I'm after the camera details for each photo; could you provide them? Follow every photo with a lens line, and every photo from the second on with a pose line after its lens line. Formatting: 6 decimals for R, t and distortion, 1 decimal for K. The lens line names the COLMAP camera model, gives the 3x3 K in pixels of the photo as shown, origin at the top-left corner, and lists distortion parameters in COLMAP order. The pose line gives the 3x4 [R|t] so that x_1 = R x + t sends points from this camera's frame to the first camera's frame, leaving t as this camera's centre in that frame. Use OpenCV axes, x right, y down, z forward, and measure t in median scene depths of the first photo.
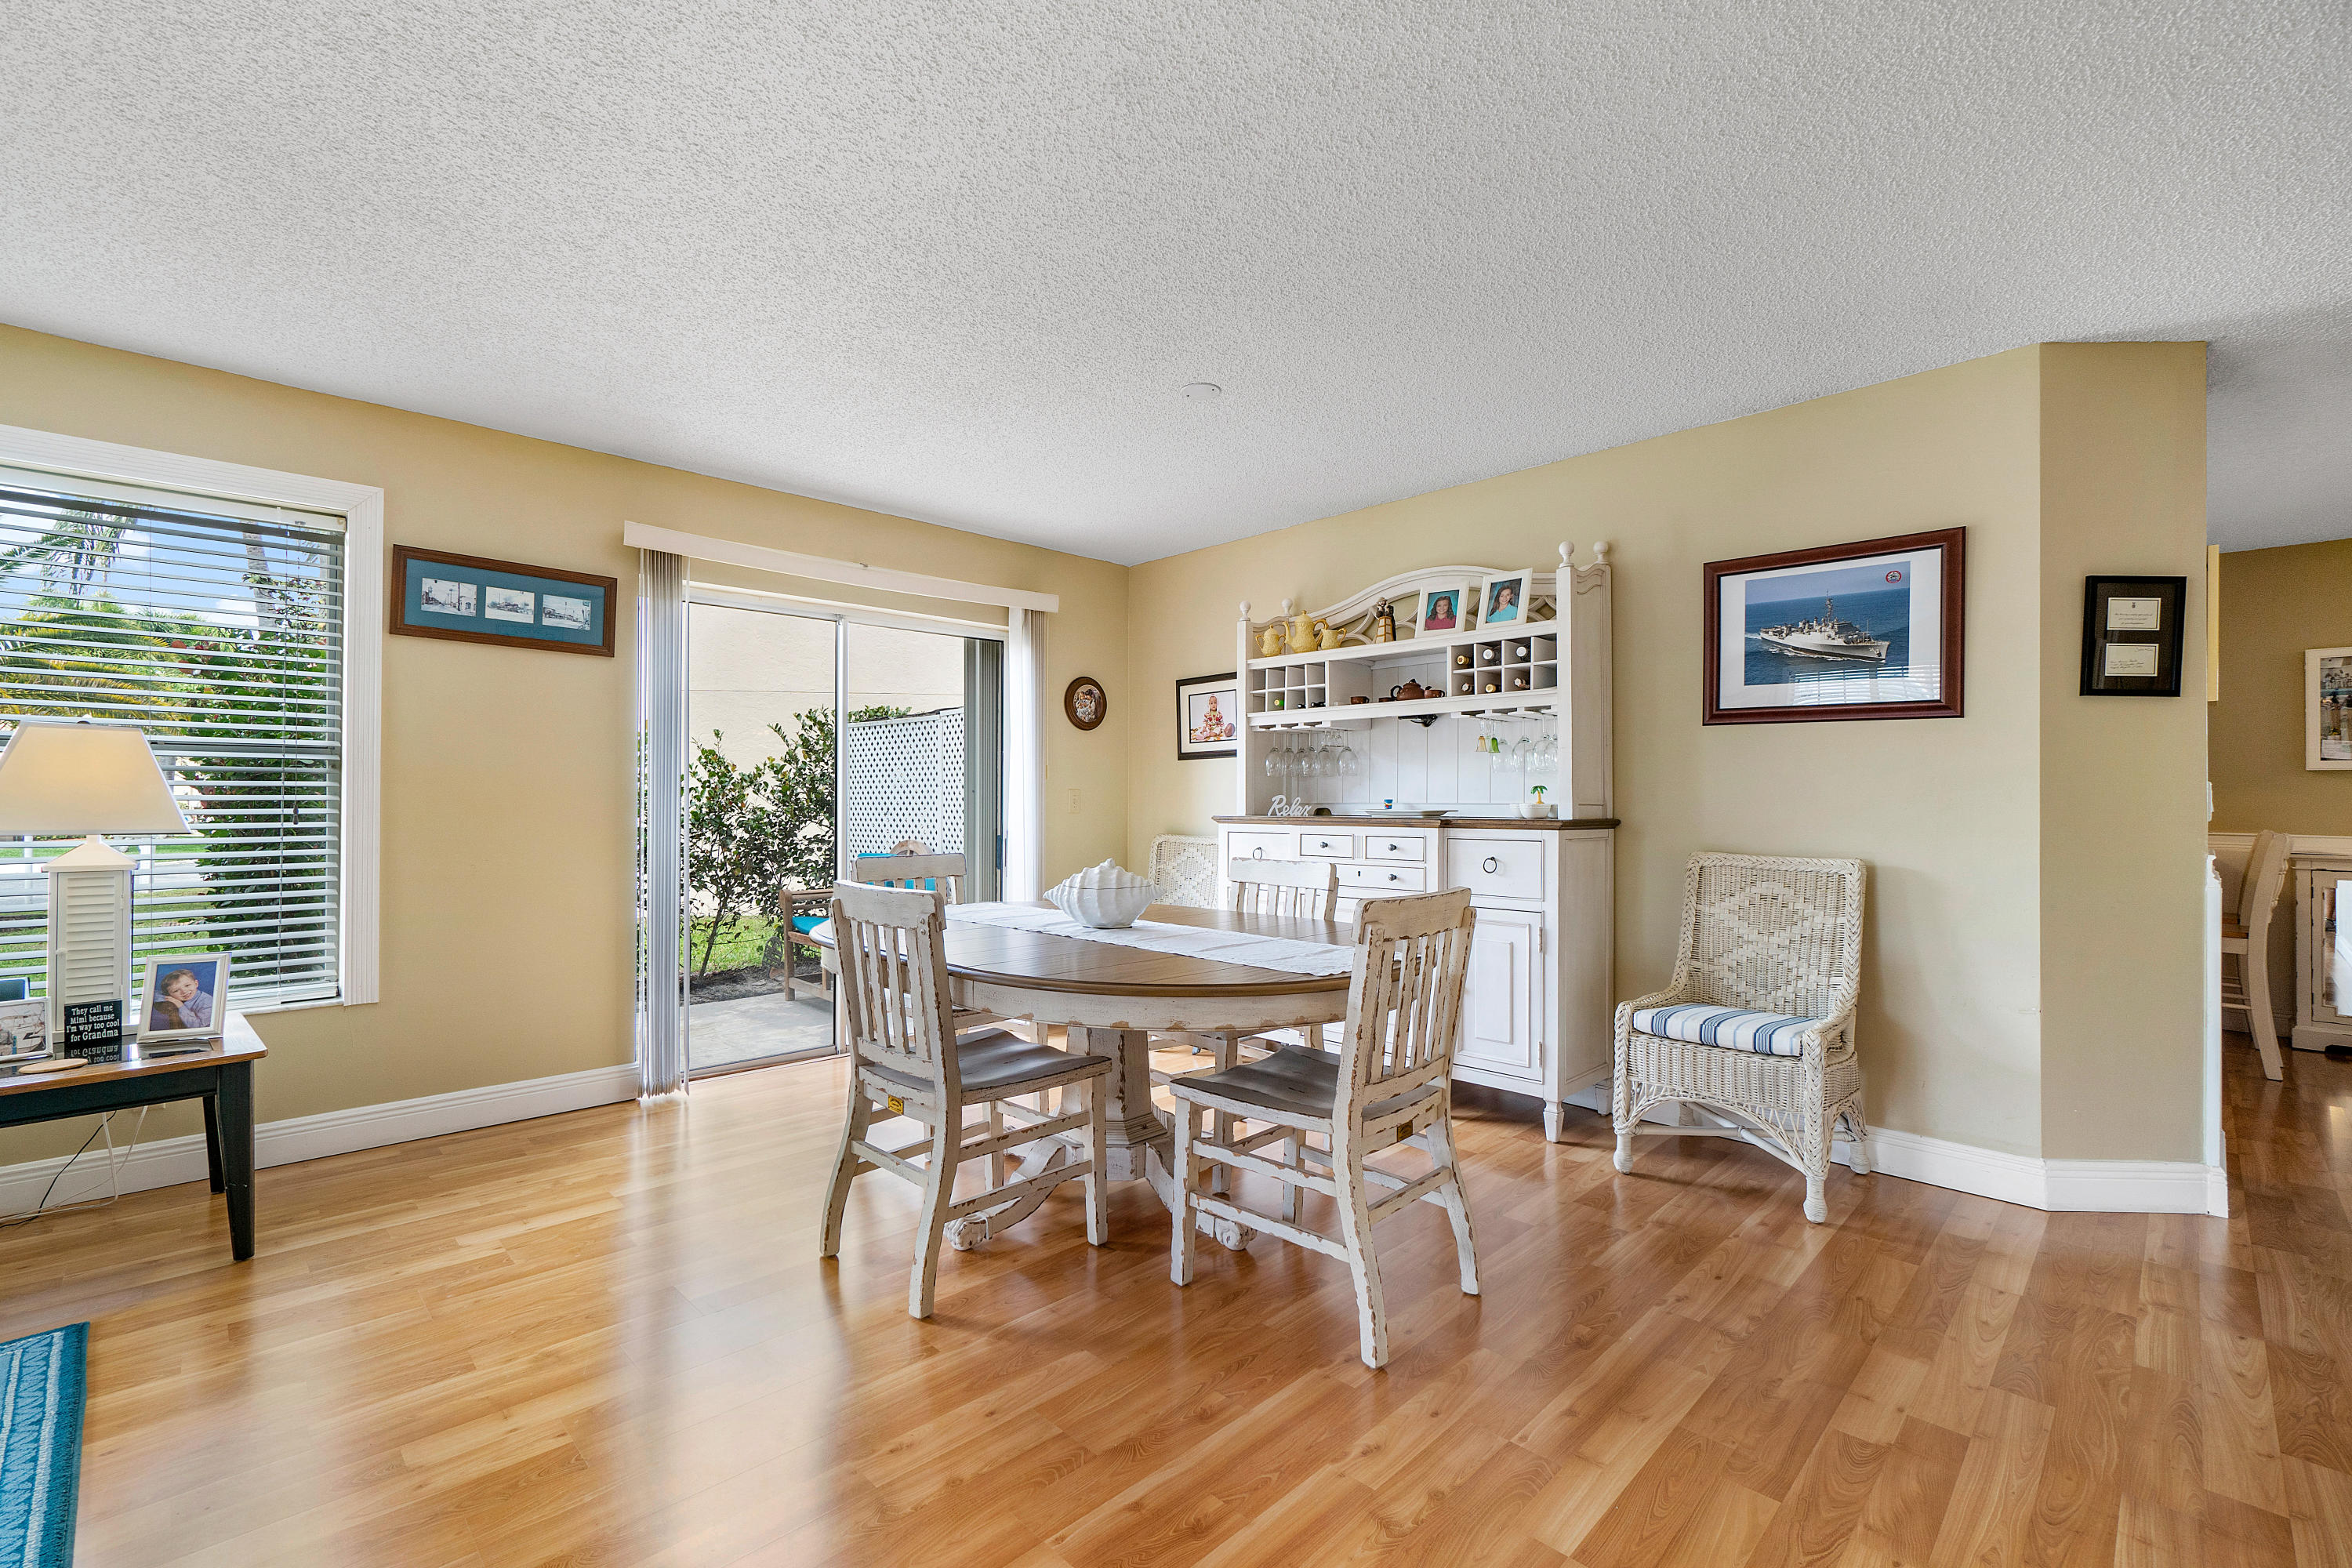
lens RADIAL K [[1035.8, 0, 1156.9], [0, 1035.8, 799.6], [0, 0, 1]] dist [-0.000210, 0.000139]
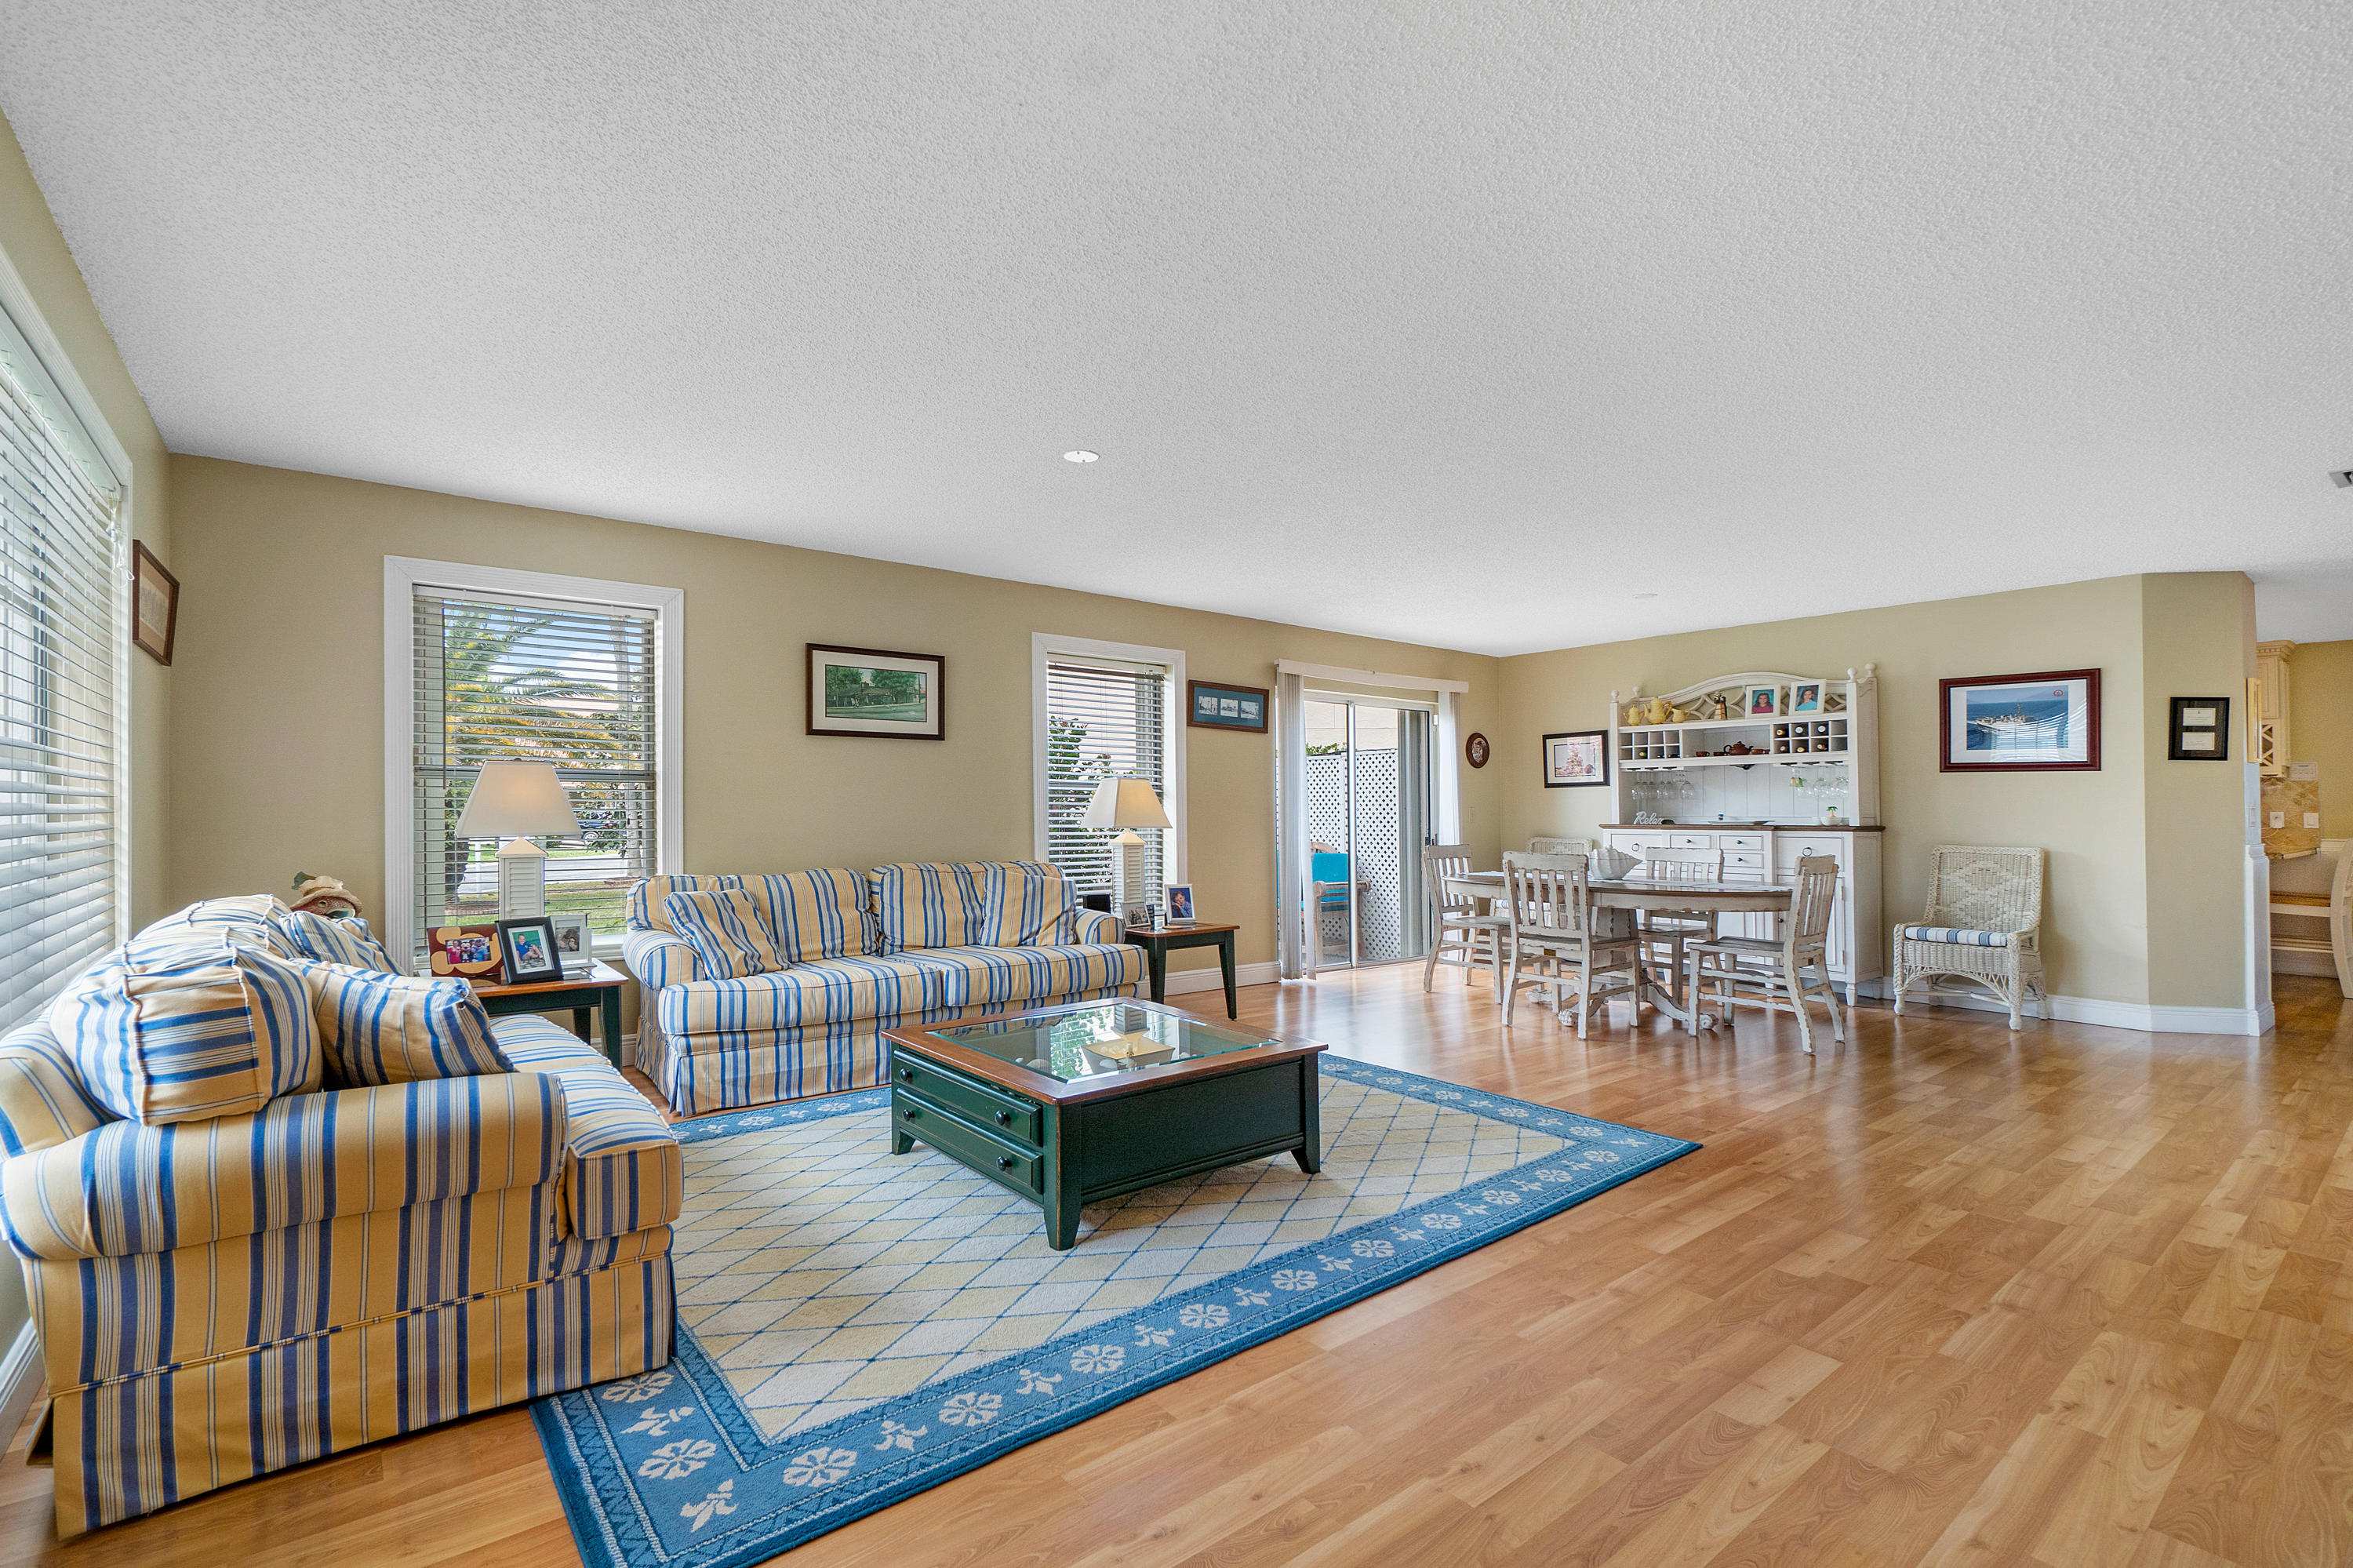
lens RADIAL K [[1027.6, 0, 1053.4], [0, 1027.6, 794.7], [0, 0, 1]] dist [-0.046651, 0.010392]
pose [[0.984274, 0.001230, -0.176644, -0.615806], [-0.004146, 0.999861, -0.016141, -0.000833], [0.176600, 0.016620, 0.984142, -0.872753]]
